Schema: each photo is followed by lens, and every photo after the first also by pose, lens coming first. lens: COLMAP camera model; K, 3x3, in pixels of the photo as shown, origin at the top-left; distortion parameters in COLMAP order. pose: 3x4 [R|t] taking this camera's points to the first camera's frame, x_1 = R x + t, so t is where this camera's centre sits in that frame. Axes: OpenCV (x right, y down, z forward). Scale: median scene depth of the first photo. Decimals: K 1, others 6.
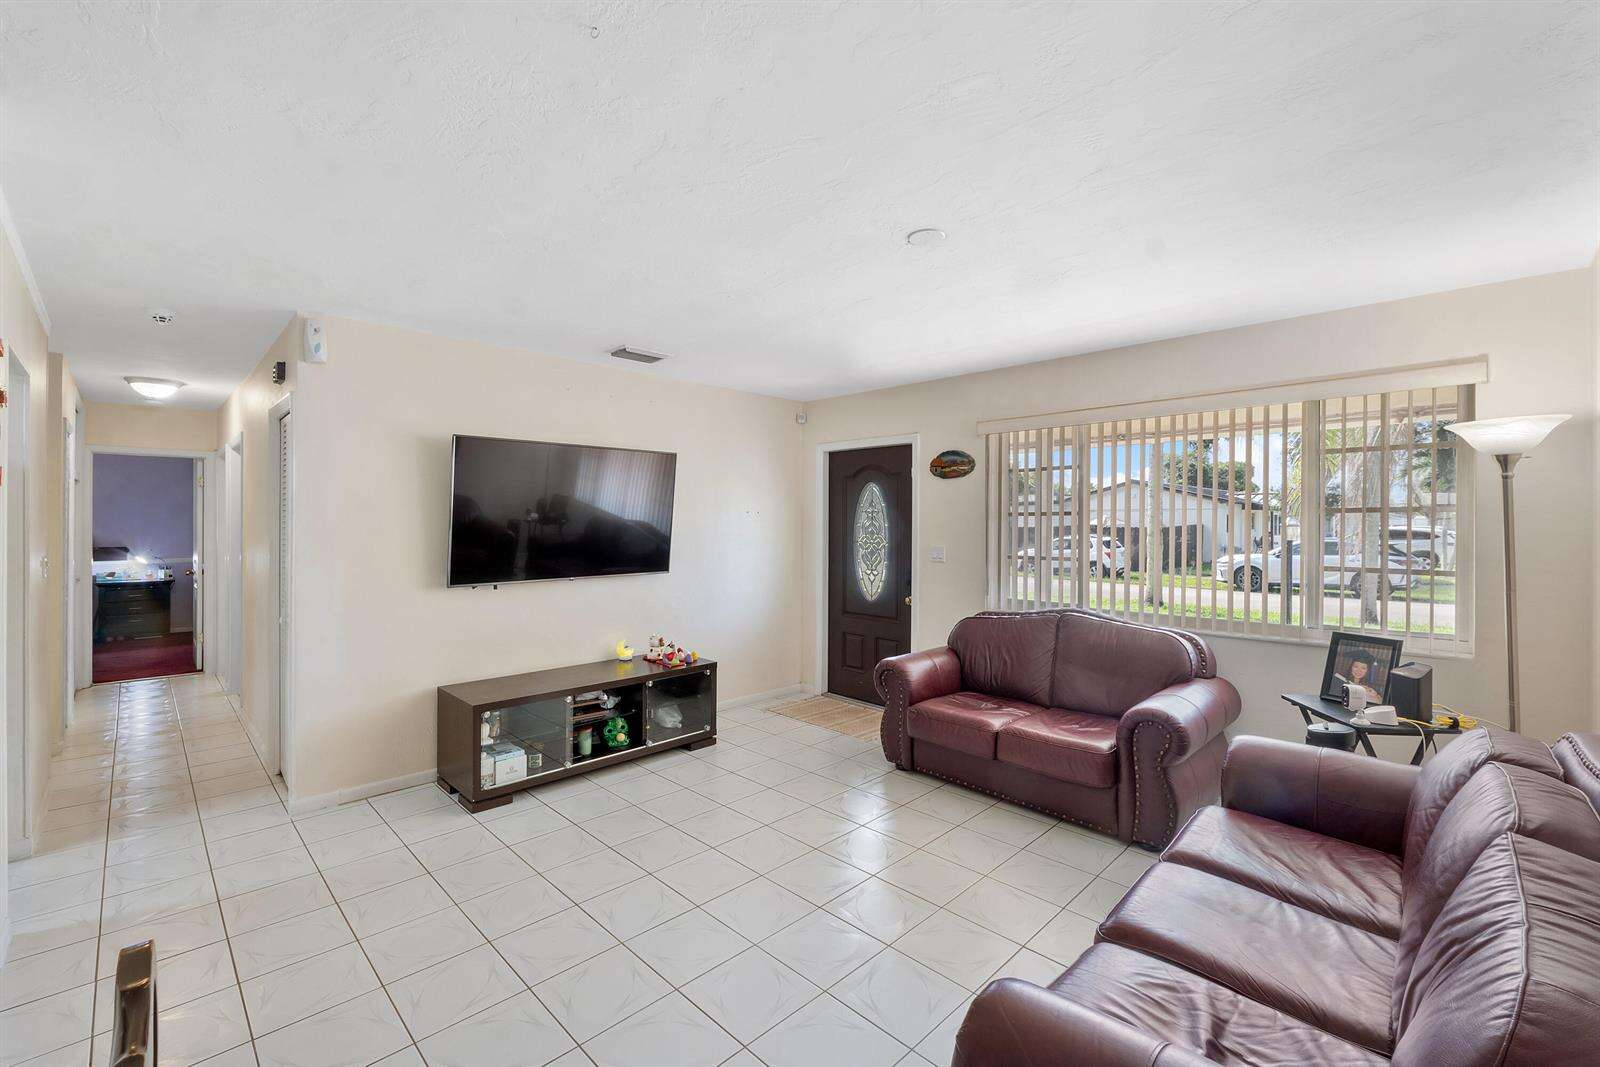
lens RADIAL K [[678.4, 0, 788.1], [0, 678.4, 522.5], [0, 0, 1]] dist [-0.004365, -0.000228]
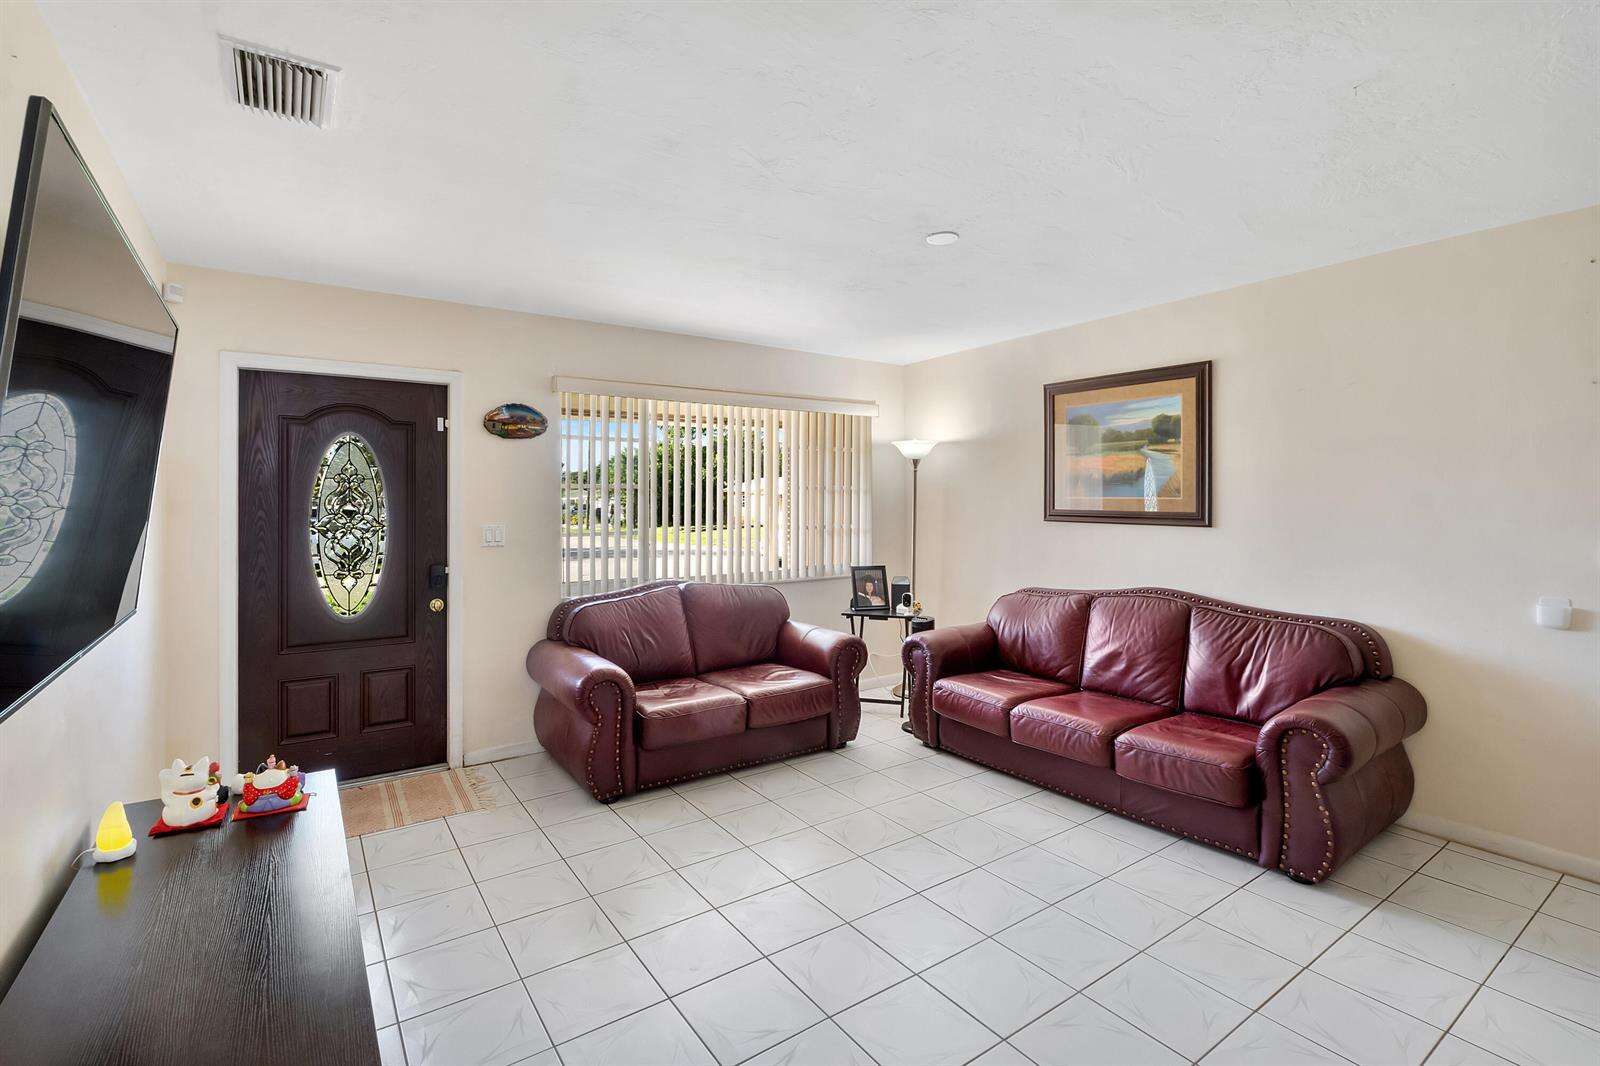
lens RADIAL K [[715.1, 0, 764.5], [0, 715.1, 510.5], [0, 0, 1]] dist [-0.004365, 0.000037]
pose [[0.188499, -0.014142, 0.981972, -0.518707], [0.003860, 0.999899, 0.013659, 0.007591], [-0.982066, 0.001216, 0.188535, 0.554670]]
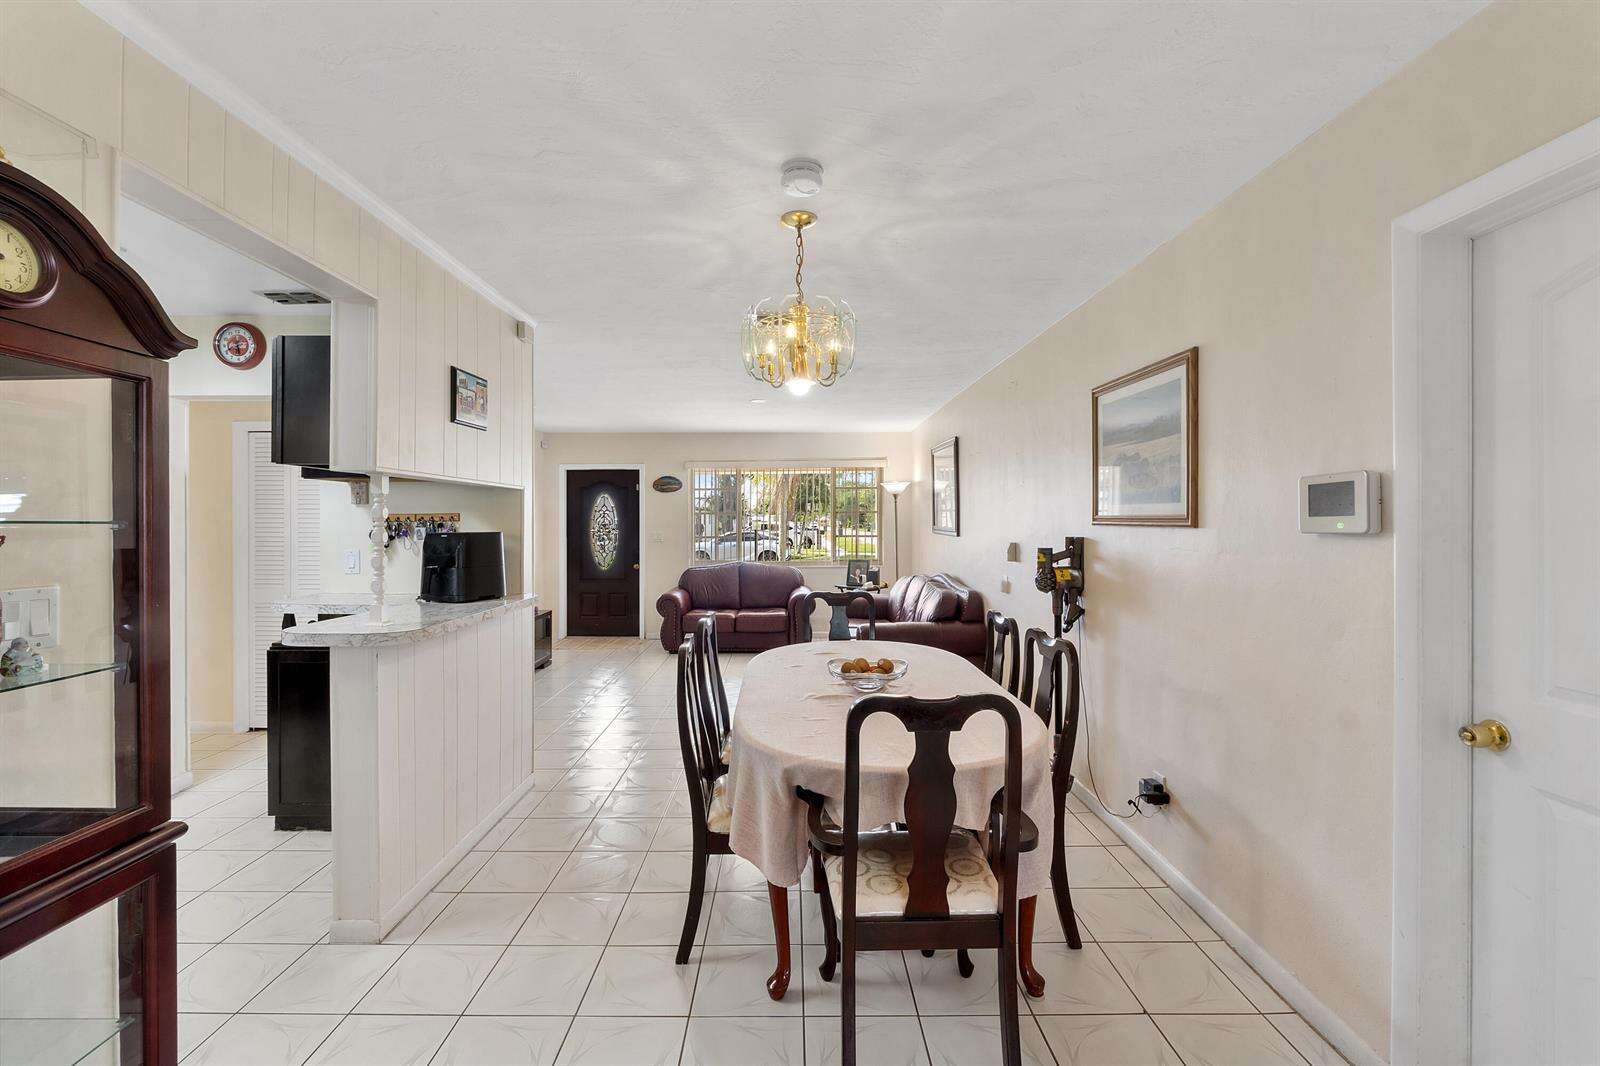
lens RADIAL K [[678.4, 0, 786.2], [0, 678.4, 523.4], [0, 0, 1]] dist [-0.004365, -0.000228]
pose [[0.707922, -0.007225, 0.706253, -0.749674], [0.006114, 0.999973, 0.004100, 0.007875], [-0.706264, 0.001416, 0.707947, -0.419925]]
